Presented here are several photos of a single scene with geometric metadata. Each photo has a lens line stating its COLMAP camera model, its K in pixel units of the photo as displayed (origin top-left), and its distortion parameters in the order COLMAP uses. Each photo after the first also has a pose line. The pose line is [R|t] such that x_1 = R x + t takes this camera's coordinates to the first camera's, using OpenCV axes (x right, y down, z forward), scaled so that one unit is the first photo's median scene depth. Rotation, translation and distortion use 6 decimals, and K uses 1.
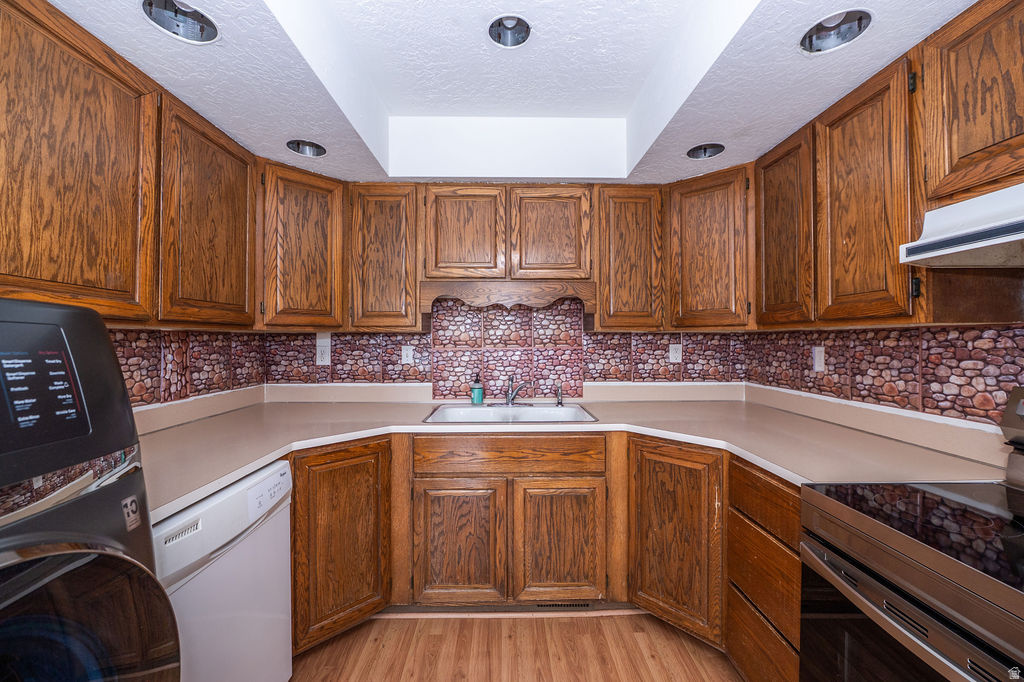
lens RADIAL K [[410.8, 0, 517.4], [0, 410.8, 336.9], [0, 0, 1]] dist [-0.001417, -0.002155]
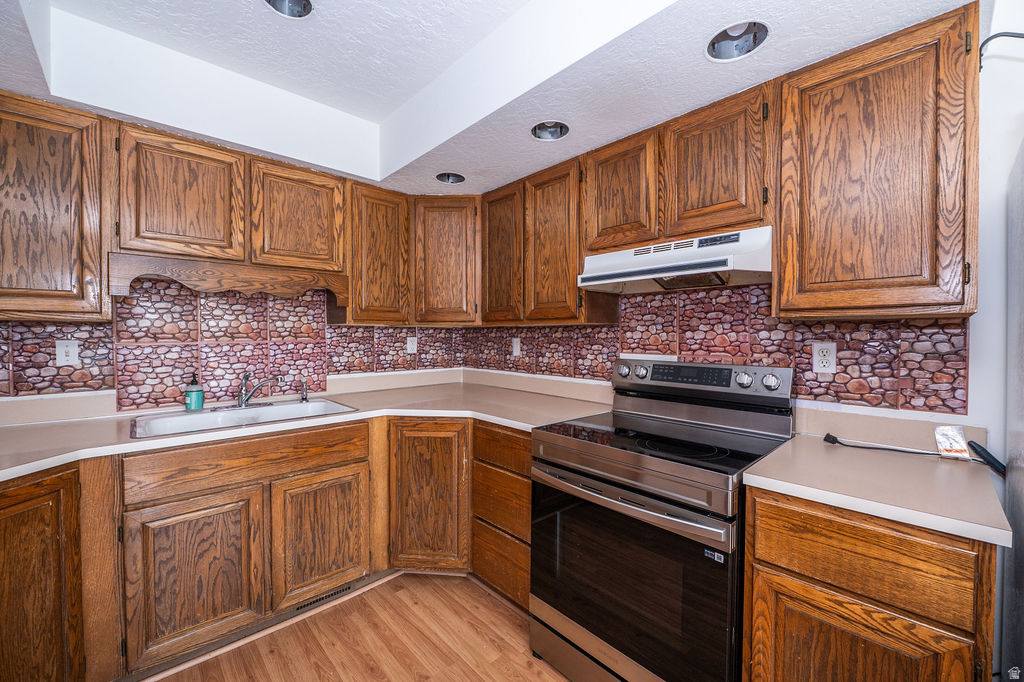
lens RADIAL K [[410.8, 0, 511.0], [0, 410.8, 341.0], [0, 0, 1]] dist [-0.001417, -0.002155]
pose [[0.746902, -0.008189, 0.664884, -0.215603], [-0.006453, 0.999788, 0.019563, 0.006146], [-0.664903, -0.018902, 0.746690, -0.037641]]
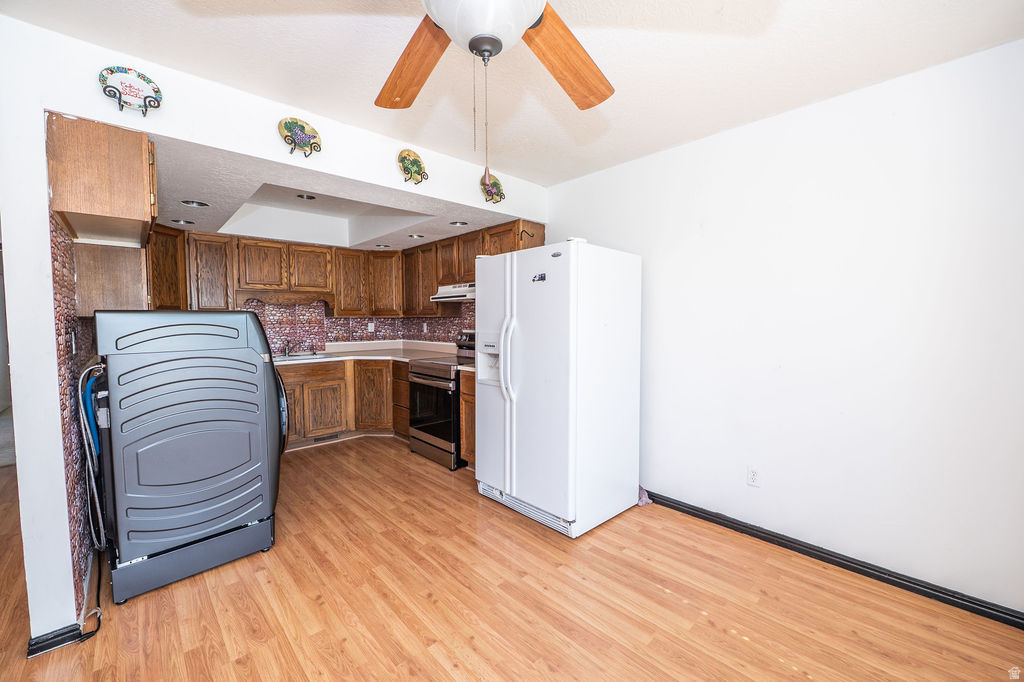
lens RADIAL K [[410.8, 0, 515.2], [0, 410.8, 342.4], [0, 0, 1]] dist [-0.001417, -0.002155]
pose [[0.747777, -0.041672, 0.662641, -0.610070], [0.001199, 0.998112, 0.061416, -0.014696], [-0.663949, -0.045131, 0.746415, -1.405757]]
